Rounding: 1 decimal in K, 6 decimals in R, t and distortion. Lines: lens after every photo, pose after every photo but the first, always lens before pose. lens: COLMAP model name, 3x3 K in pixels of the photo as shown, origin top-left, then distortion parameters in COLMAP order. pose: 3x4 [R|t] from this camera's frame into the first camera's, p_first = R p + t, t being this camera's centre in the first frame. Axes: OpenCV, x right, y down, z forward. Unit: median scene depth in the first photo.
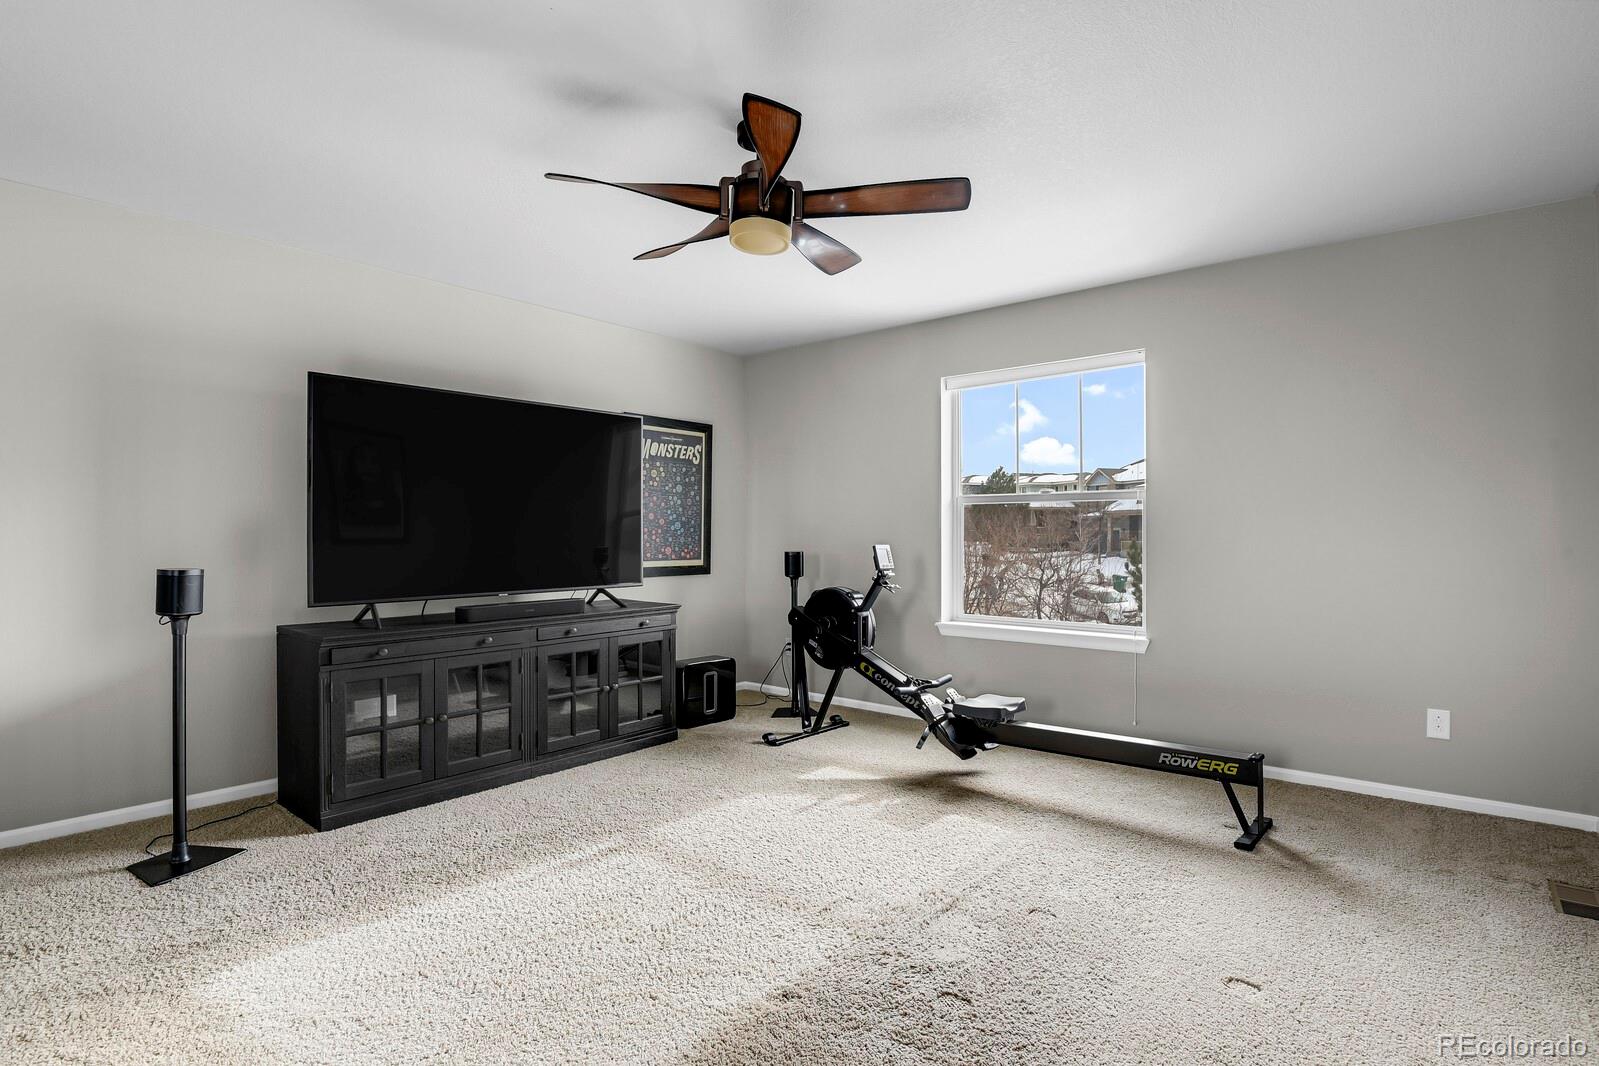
lens RADIAL K [[786.5, 0, 811.7], [0, 786.5, 527.2], [0, 0, 1]] dist [-0.031473, -0.000650]
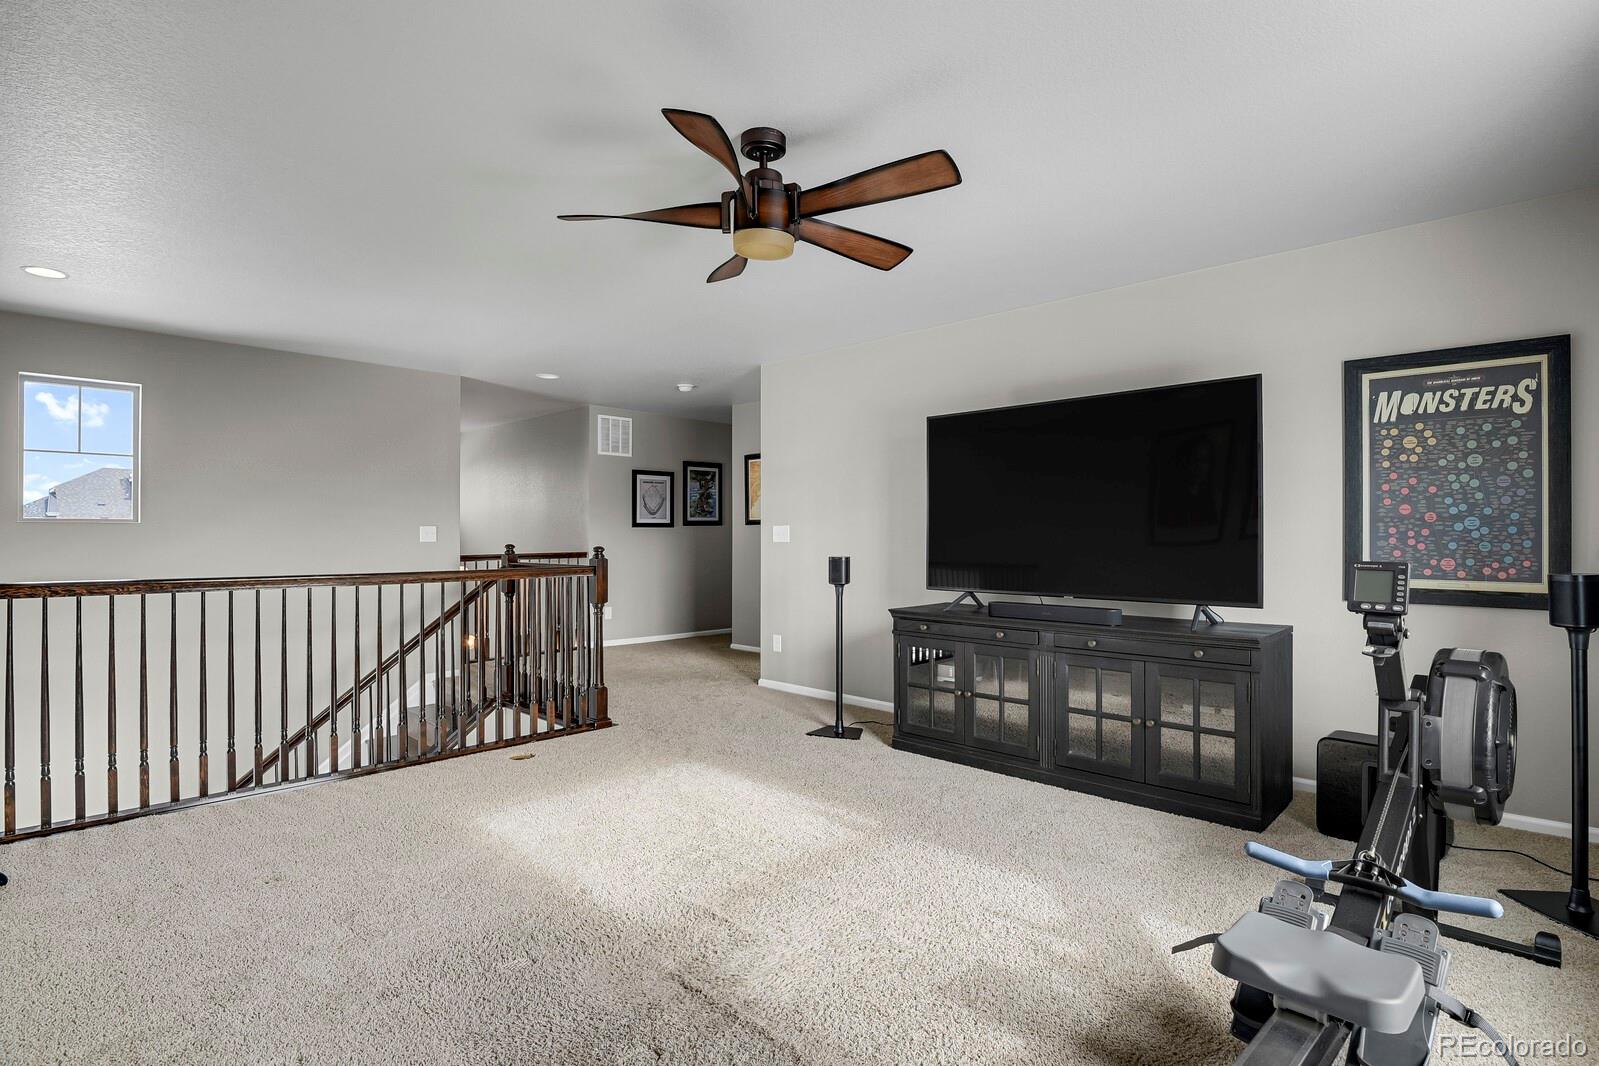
lens RADIAL K [[786.5, 0, 811.7], [0, 786.5, 527.2], [0, 0, 1]] dist [-0.031473, -0.000650]
pose [[-0.079867, -0.009853, -0.996757, 0.580401], [0.006534, 0.999924, -0.010408, 0.005267], [0.996784, -0.007344, -0.079797, 0.701516]]
